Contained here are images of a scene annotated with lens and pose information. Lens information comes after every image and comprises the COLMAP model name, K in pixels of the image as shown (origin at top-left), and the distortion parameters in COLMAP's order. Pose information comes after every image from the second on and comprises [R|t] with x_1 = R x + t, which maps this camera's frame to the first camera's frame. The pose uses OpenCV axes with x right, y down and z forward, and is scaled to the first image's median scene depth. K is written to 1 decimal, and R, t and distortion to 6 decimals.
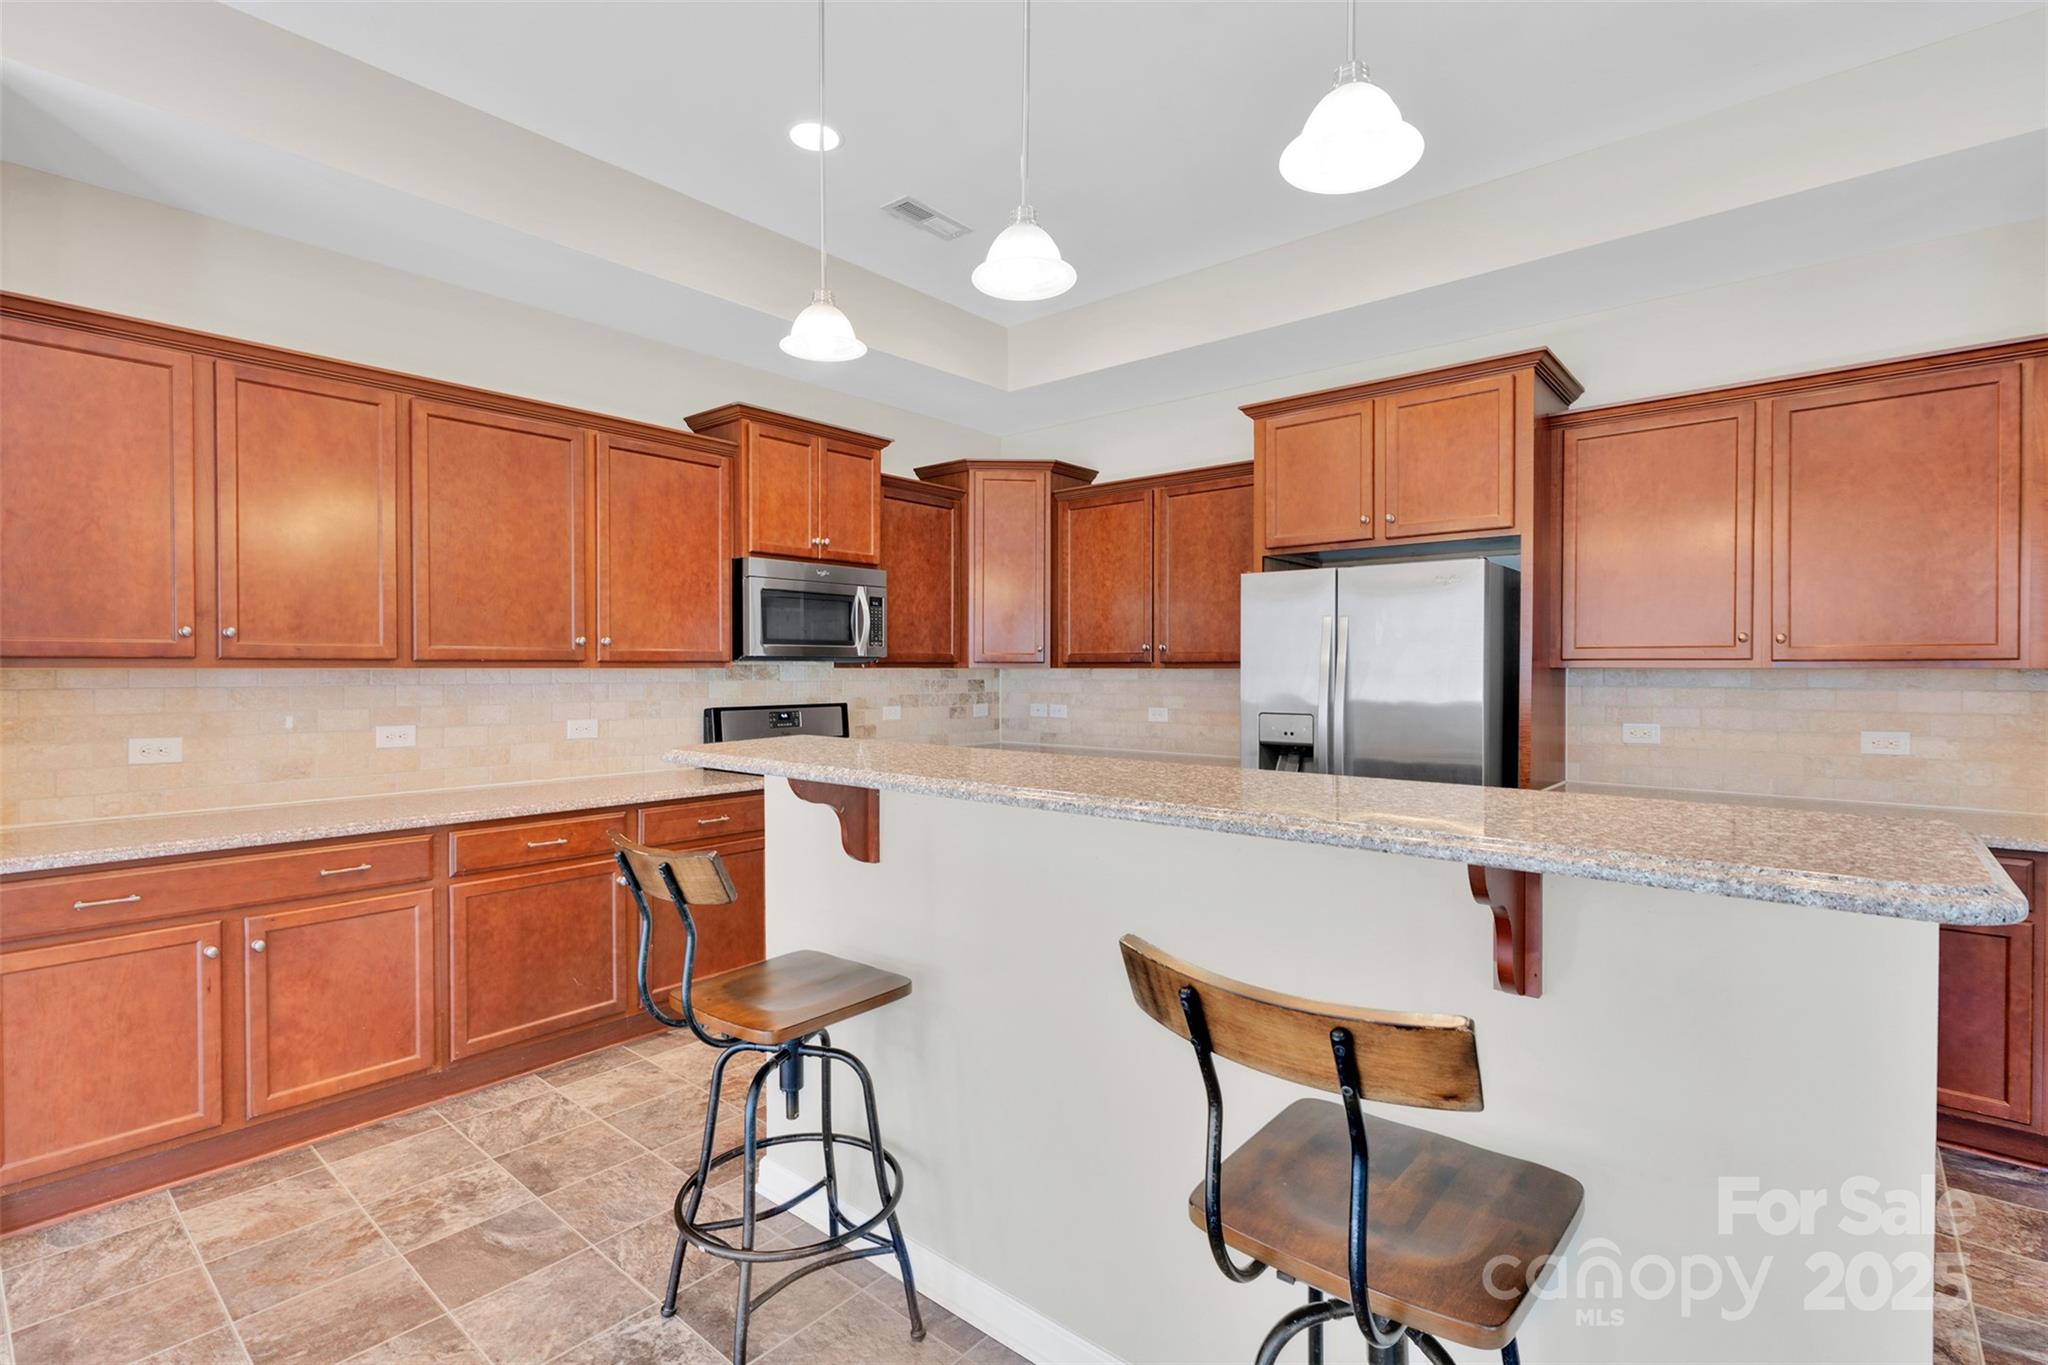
lens RADIAL K [[950.5, 0, 1038.4], [0, 950.5, 679.0], [0, 0, 1]] dist [0.007350, -0.003173]
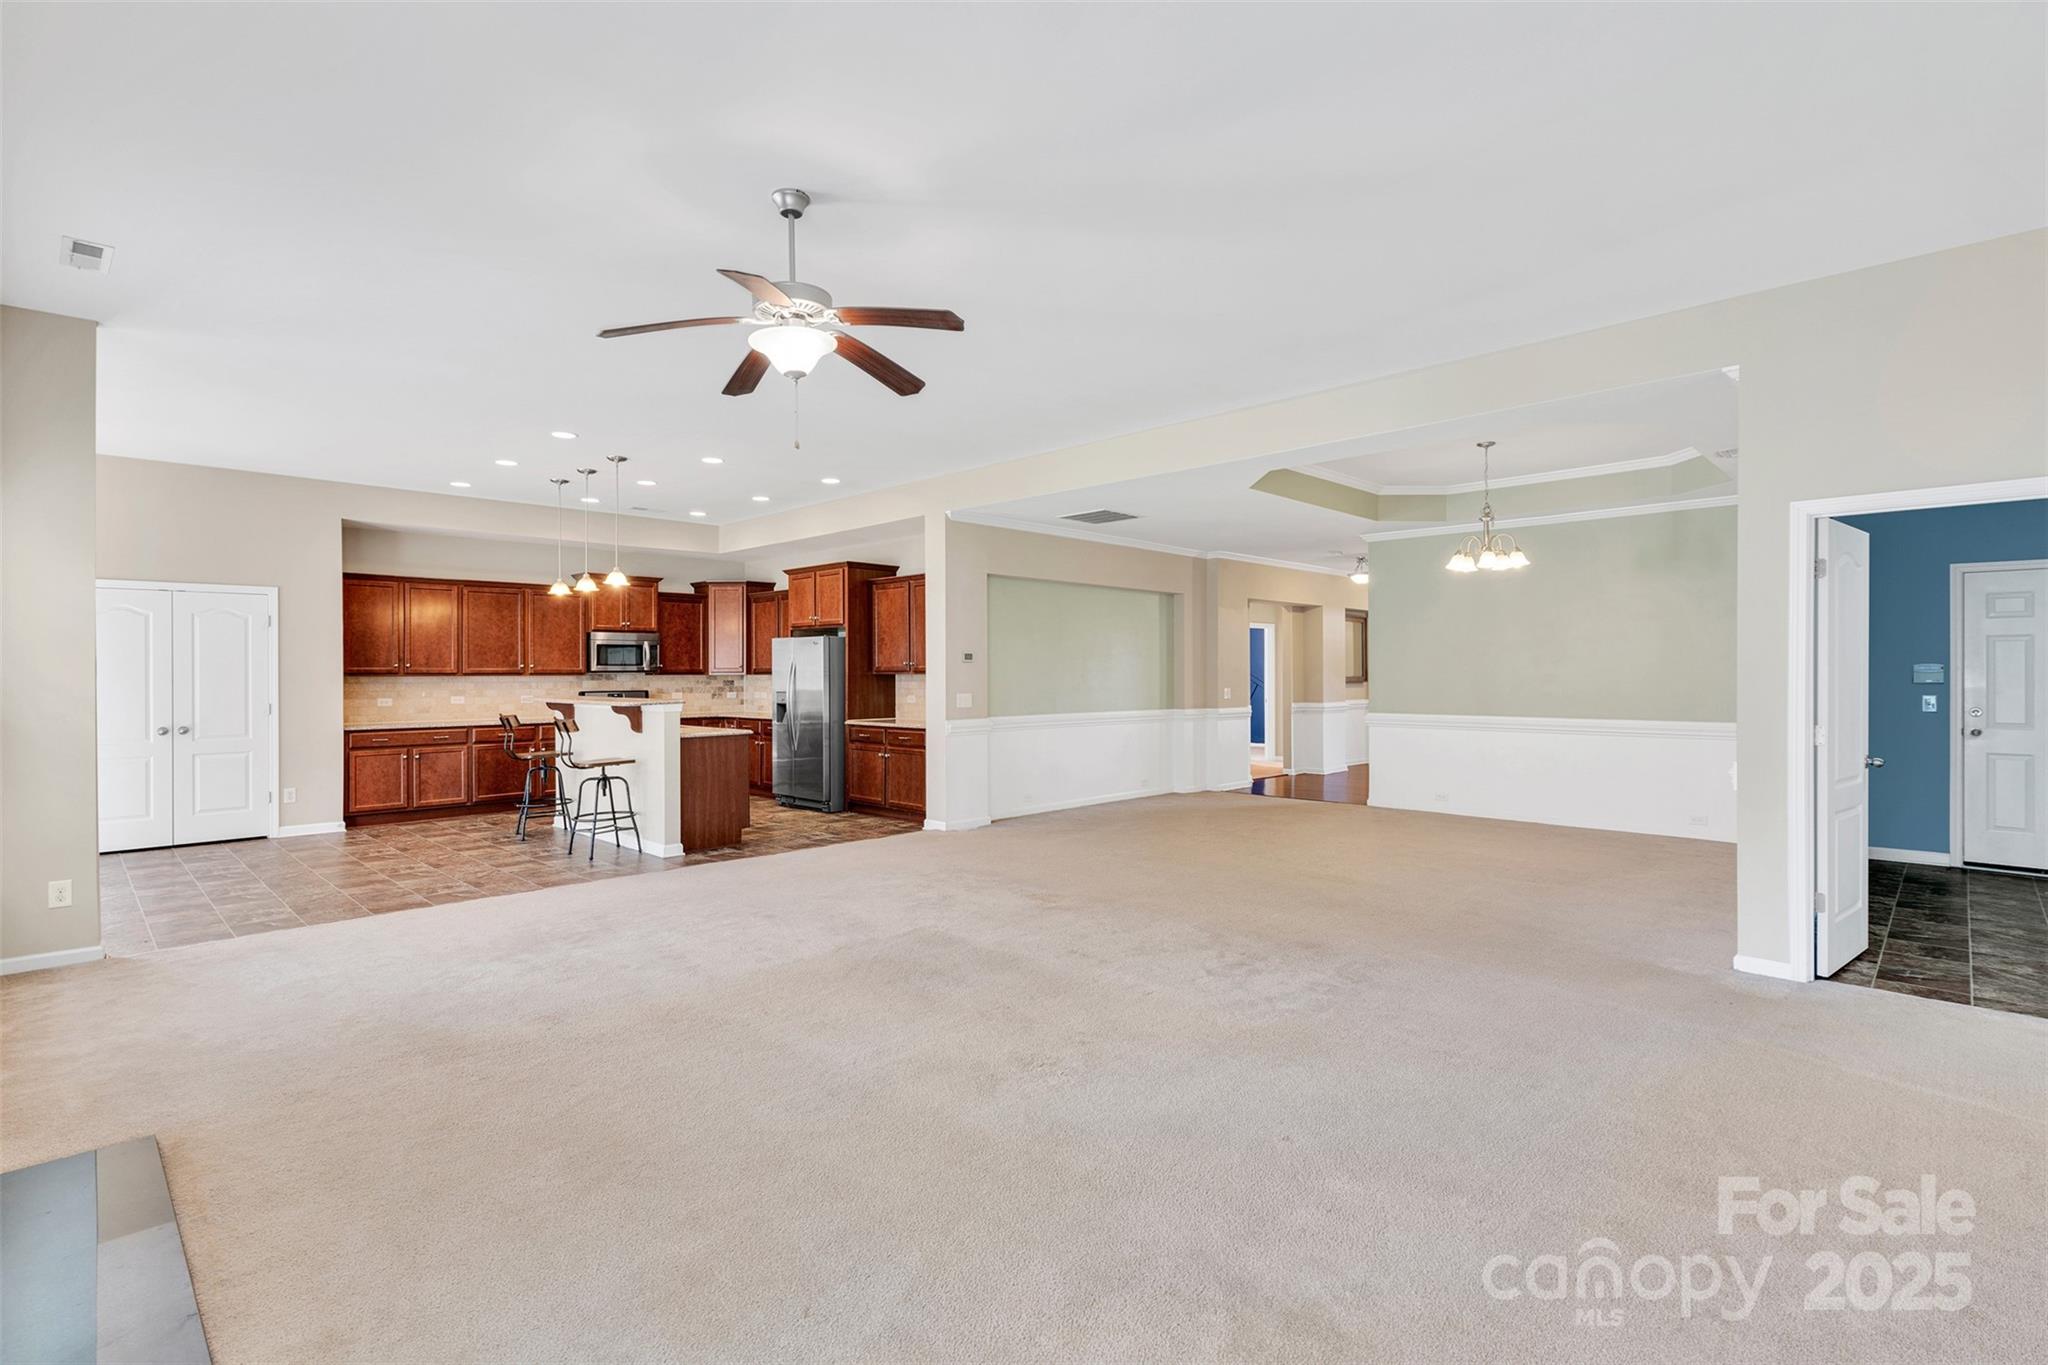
lens RADIAL K [[950.5, 0, 1019.8], [0, 950.5, 670.7], [0, 0, 1]] dist [0.007350, -0.003173]
pose [[0.996583, -0.004230, -0.082486, 1.135710], [0.003069, 0.999894, -0.014202, 0.016413], [0.082537, 0.013900, 0.996491, -1.564312]]
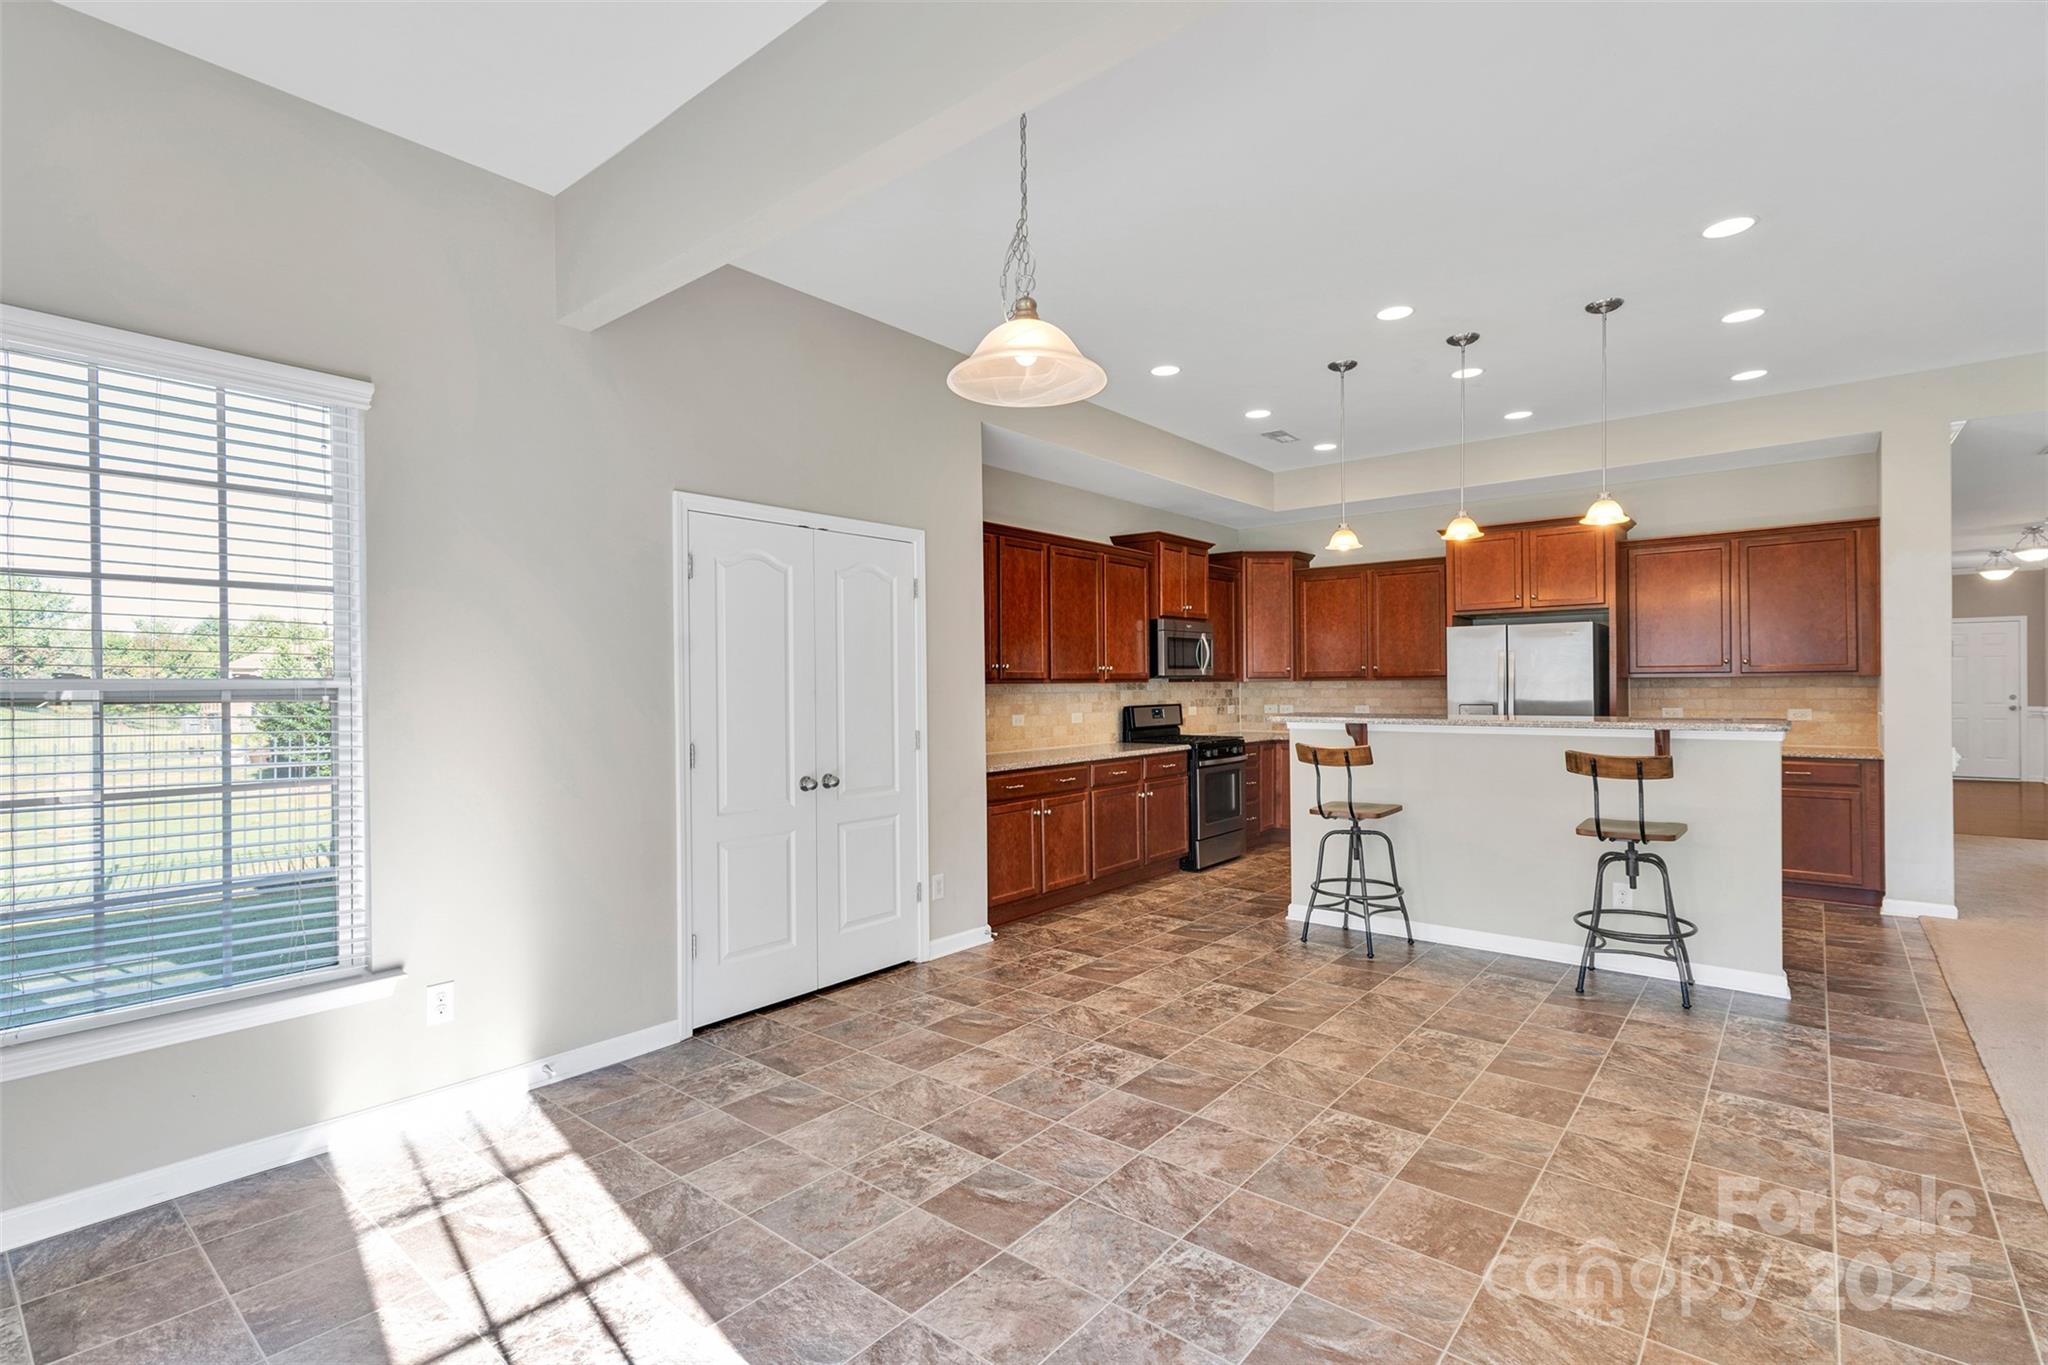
lens RADIAL K [[950.5, 0, 1039.9], [0, 950.5, 680.9], [0, 0, 1]] dist [0.007350, -0.003173]
pose [[0.999852, -0.009755, 0.014153, -0.598562], [0.009964, 0.999841, -0.014759, 0.010033], [-0.014006, 0.014898, 0.999791, -0.802559]]
